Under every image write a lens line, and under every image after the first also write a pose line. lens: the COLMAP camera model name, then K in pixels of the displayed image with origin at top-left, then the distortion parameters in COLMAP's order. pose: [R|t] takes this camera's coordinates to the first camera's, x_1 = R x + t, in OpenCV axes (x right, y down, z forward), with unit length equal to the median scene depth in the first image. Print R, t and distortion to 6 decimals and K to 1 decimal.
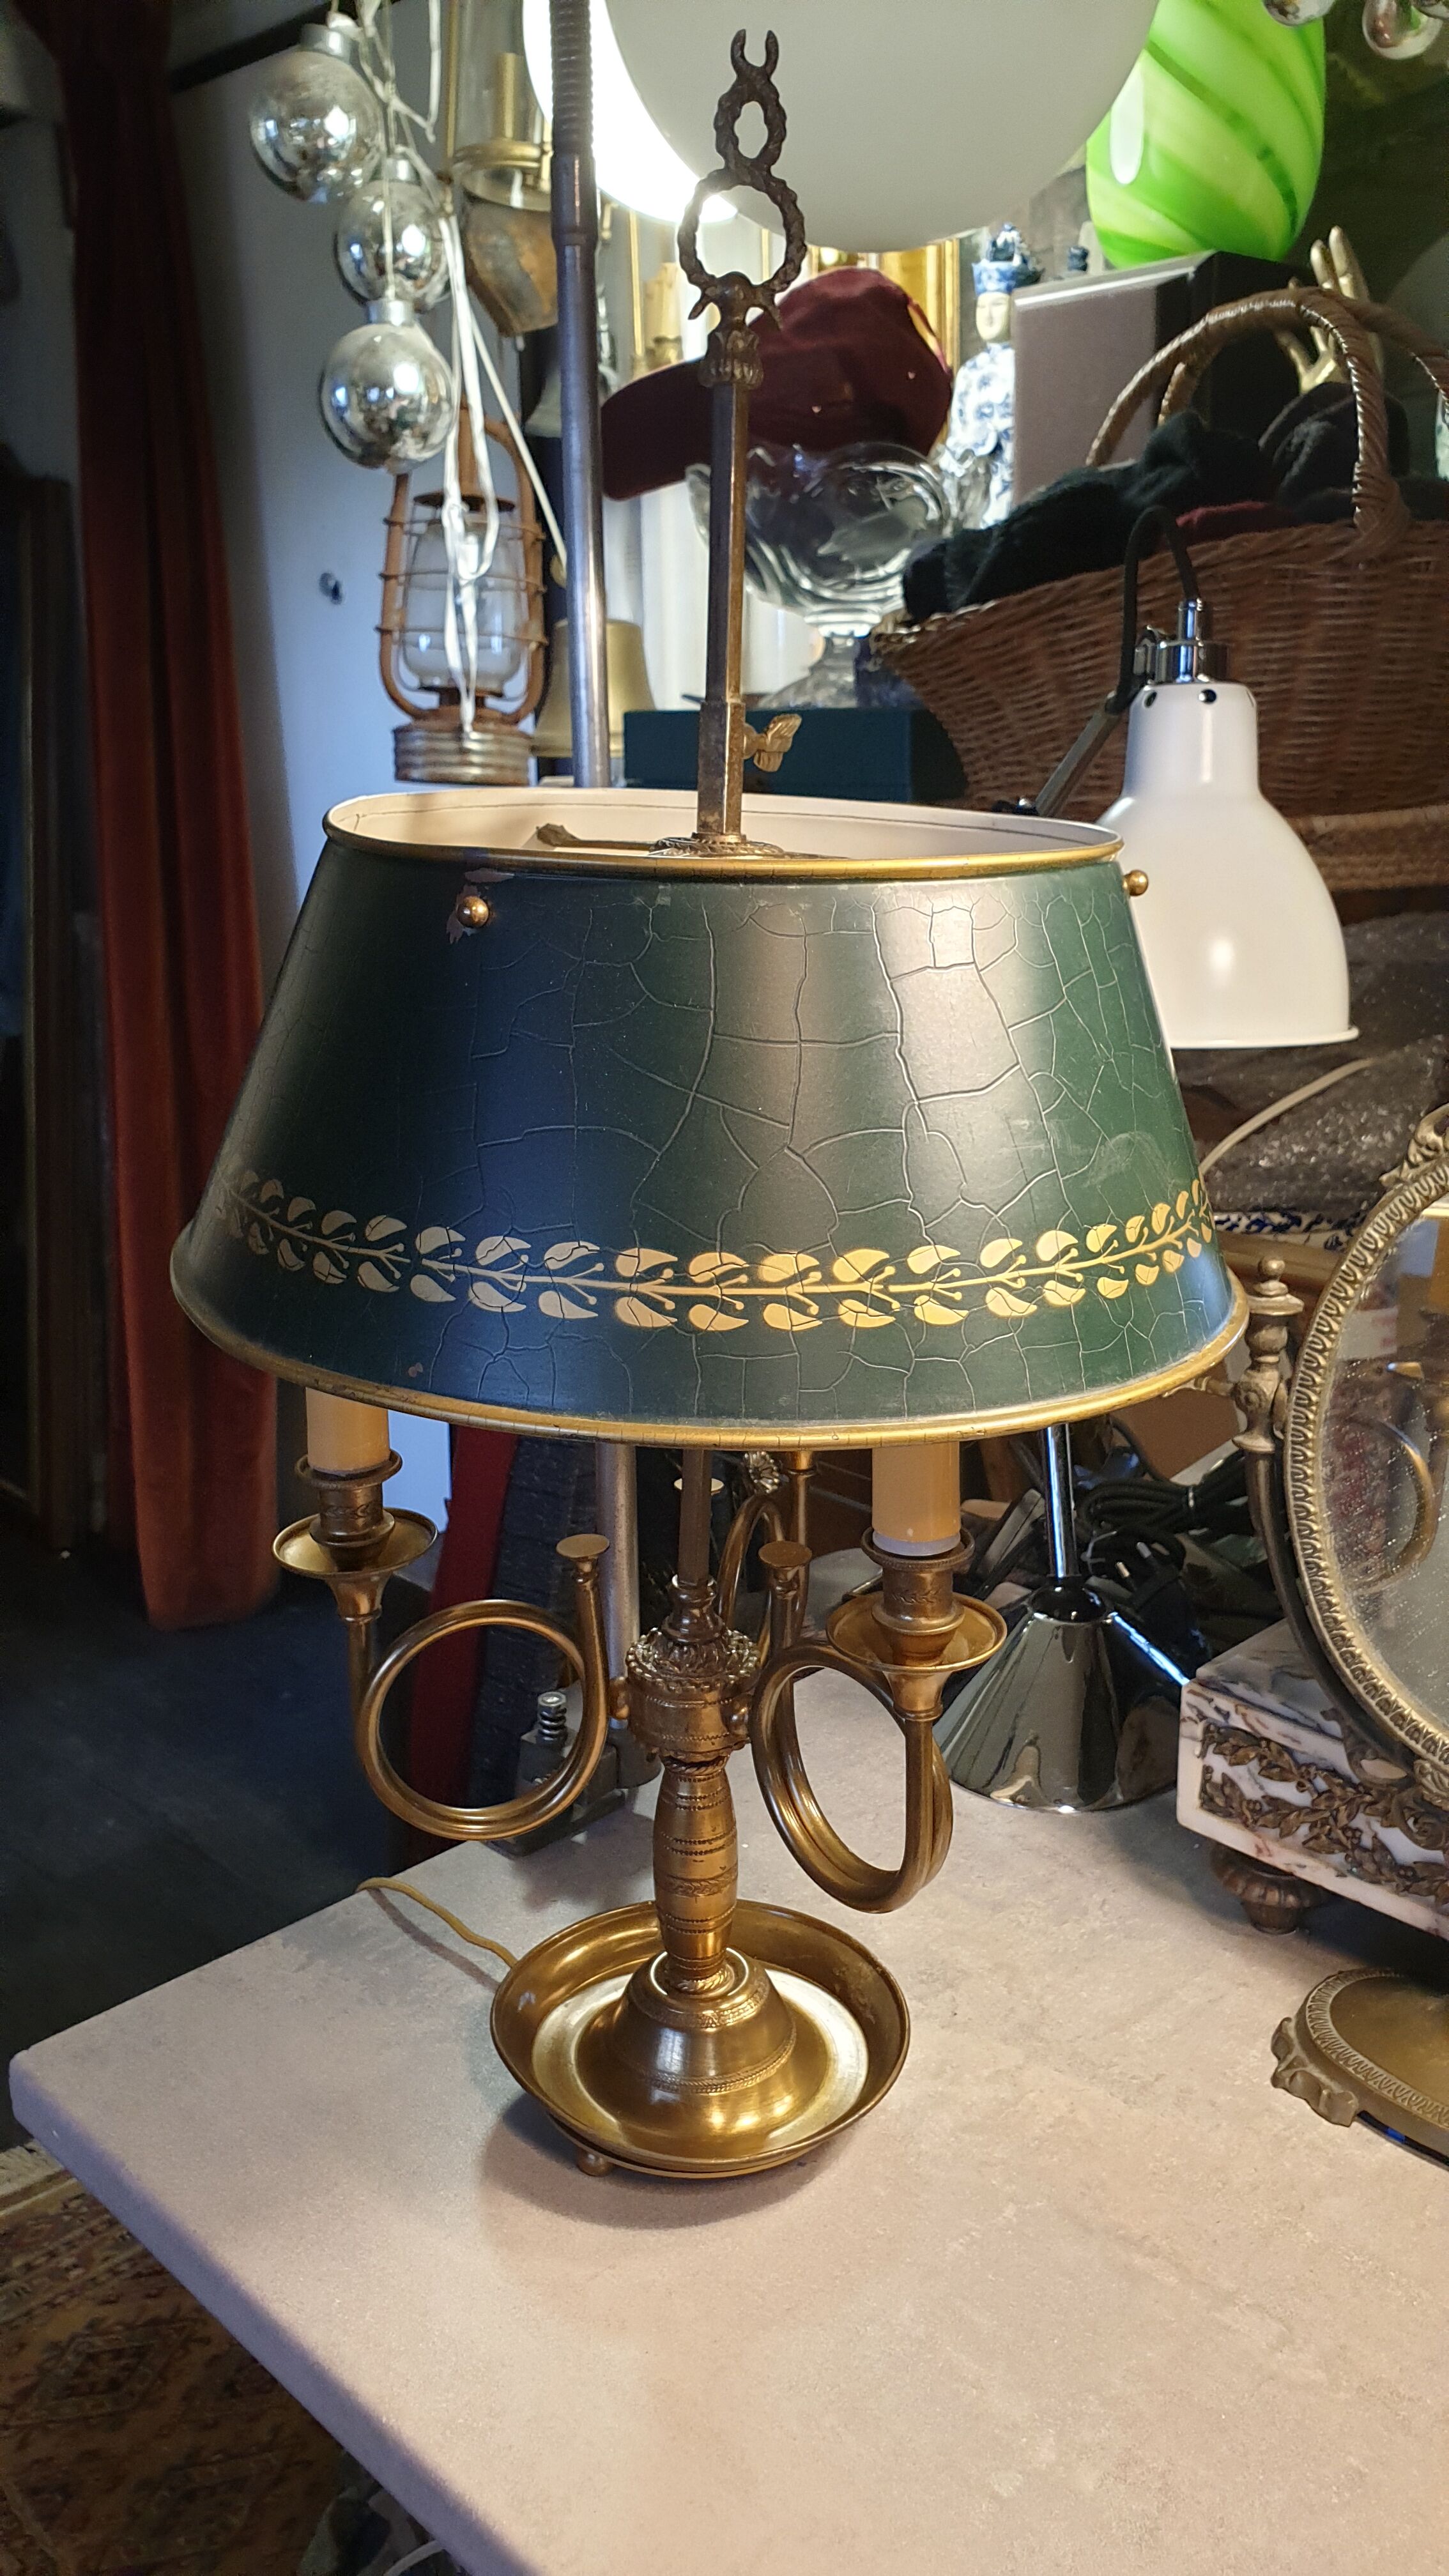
lens RADIAL K [[1996.3, 0, 723.1], [0, 1996.3, 1265.5], [0, 0, 1]] dist [0.006478, 0.036701]
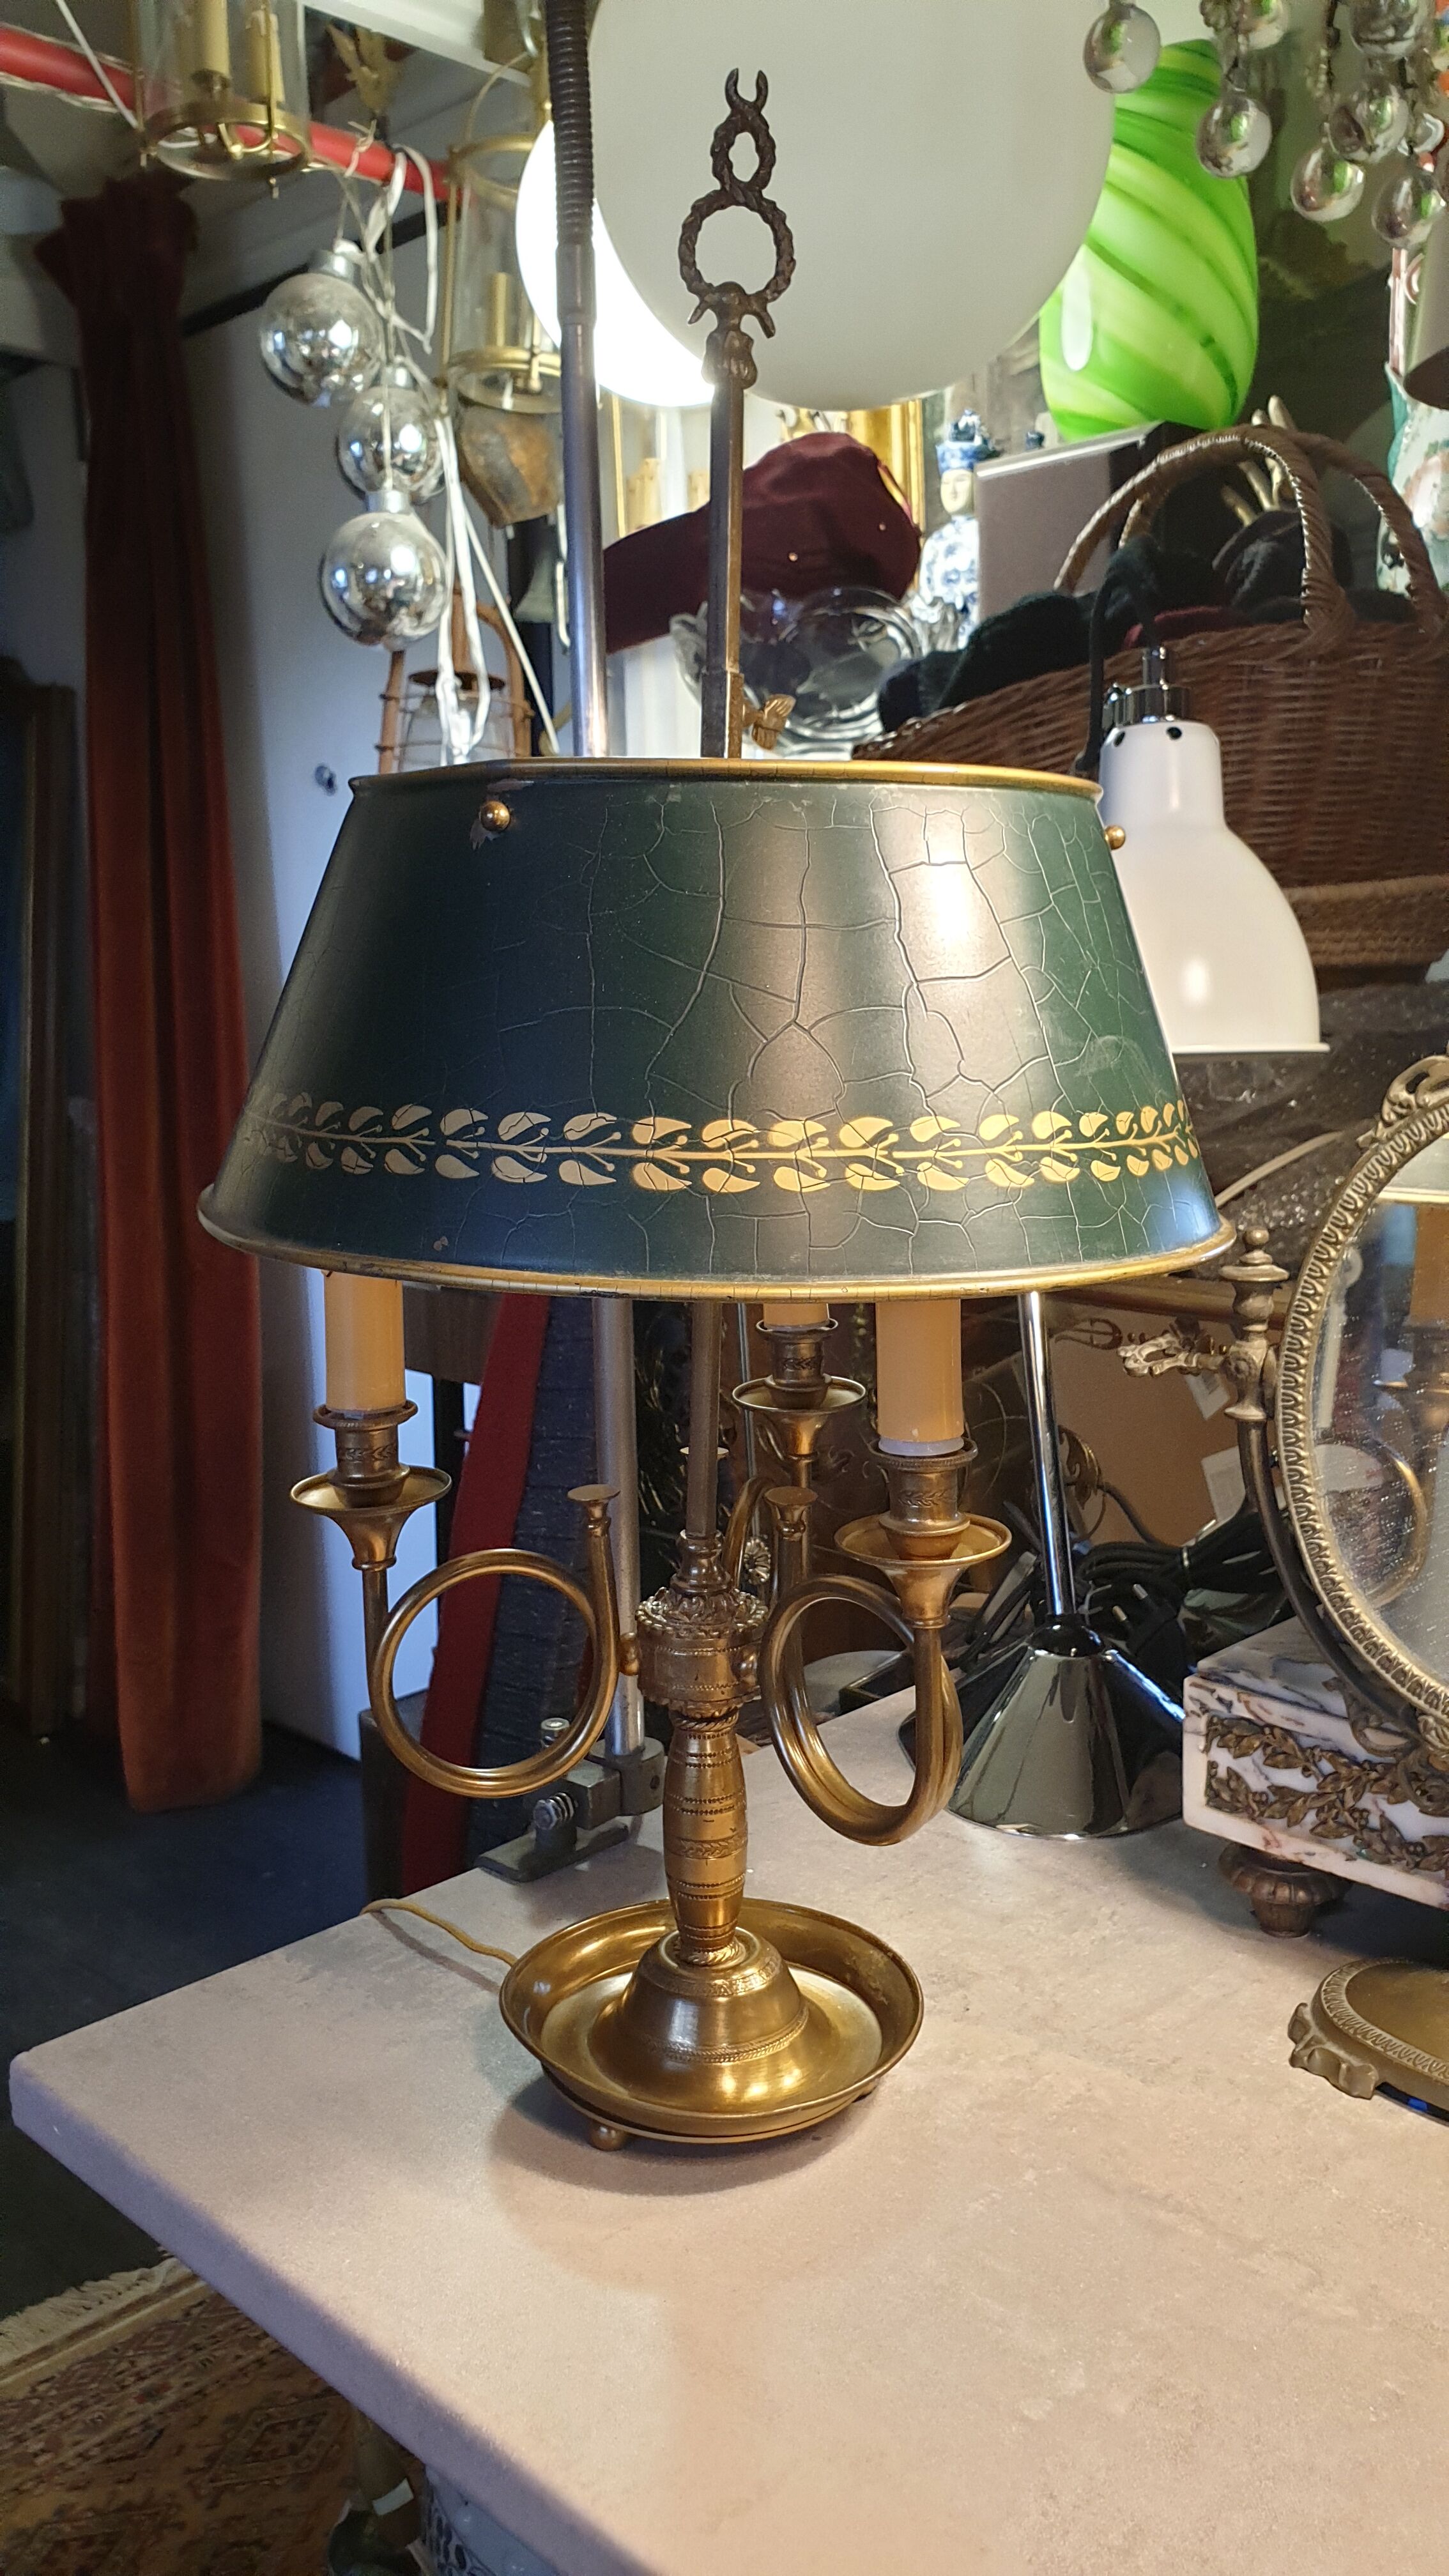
lens RADIAL K [[1991.3, 0, 714.0], [0, 1991.3, 1279.4], [0, 0, 1]] dist [0.026393, -0.003653]
pose [[0.999922, -0.010672, 0.006541, -0.011783], [0.011319, 0.994042, -0.108407, 0.119931], [-0.005345, 0.108472, 0.994085, -0.021048]]
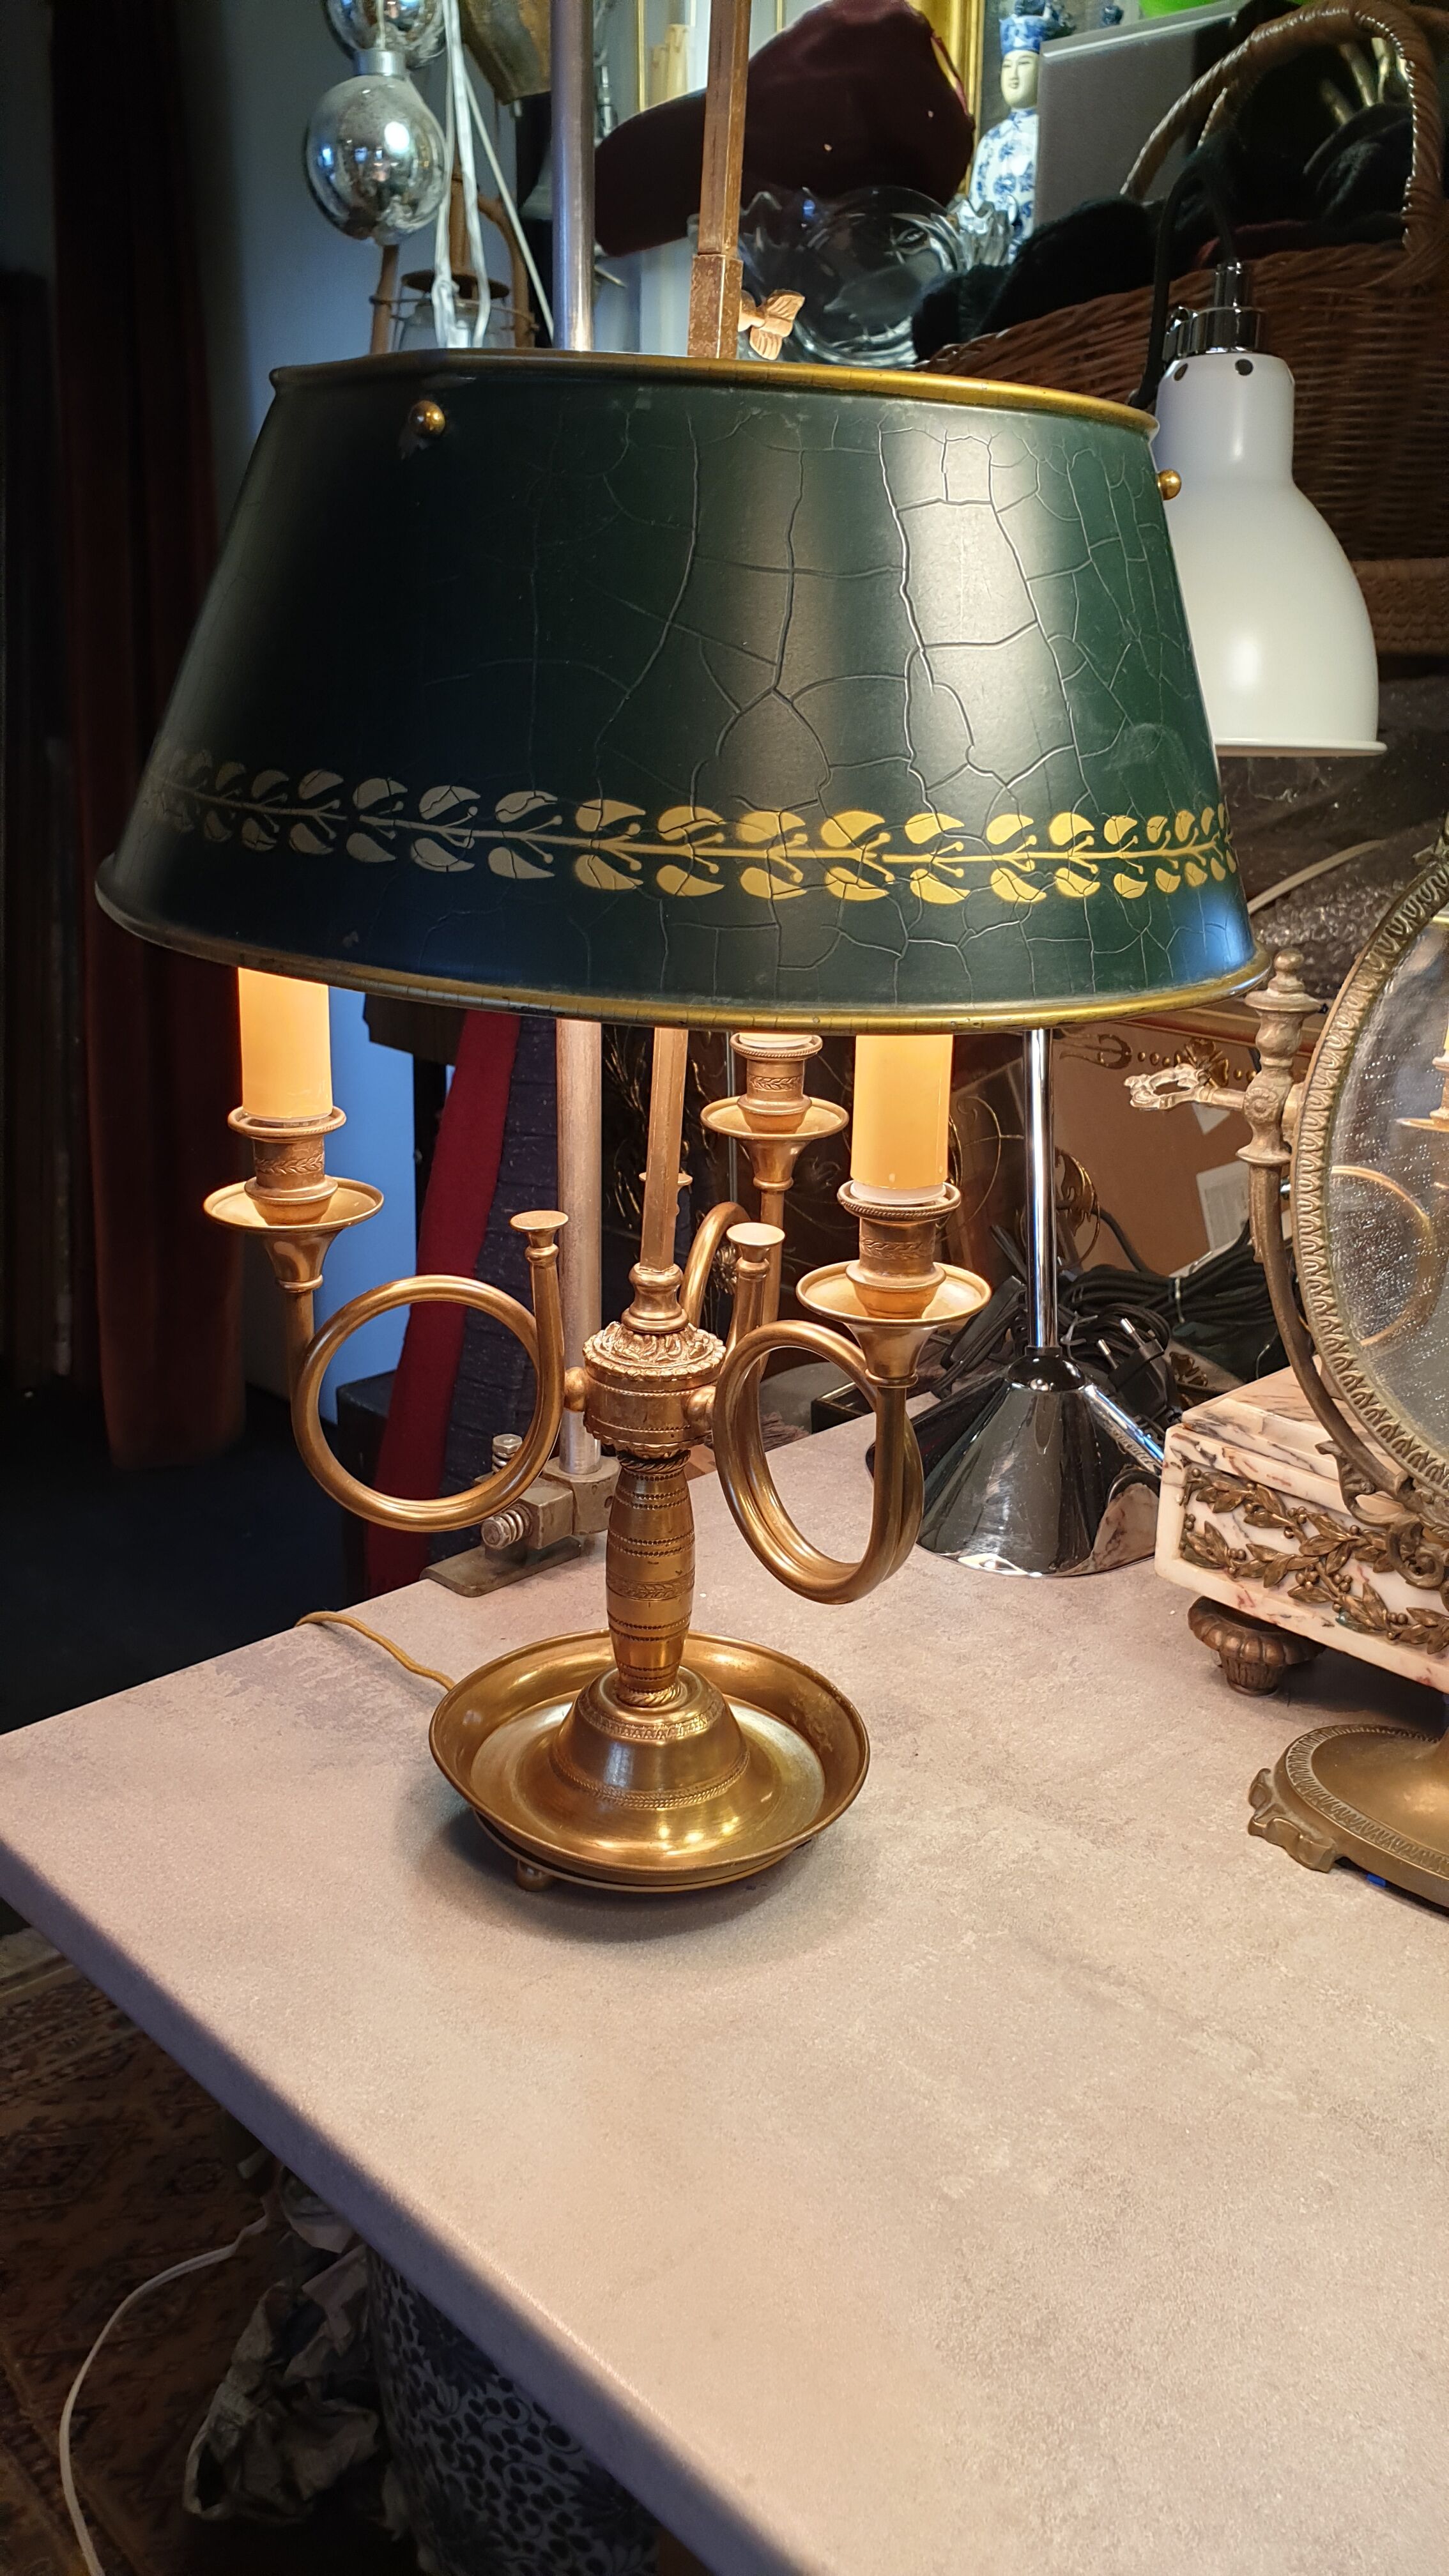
lens RADIAL K [[1969.7, 0, 717.9], [0, 1969.7, 1275.2], [0, 0, 1]] dist [0.030792, 0.011931]
pose [[0.999442, 0.031923, 0.009827, 0.004396], [-0.032382, 0.998183, 0.050820, 0.098492], [-0.008187, -0.051110, 0.998659, 0.070407]]
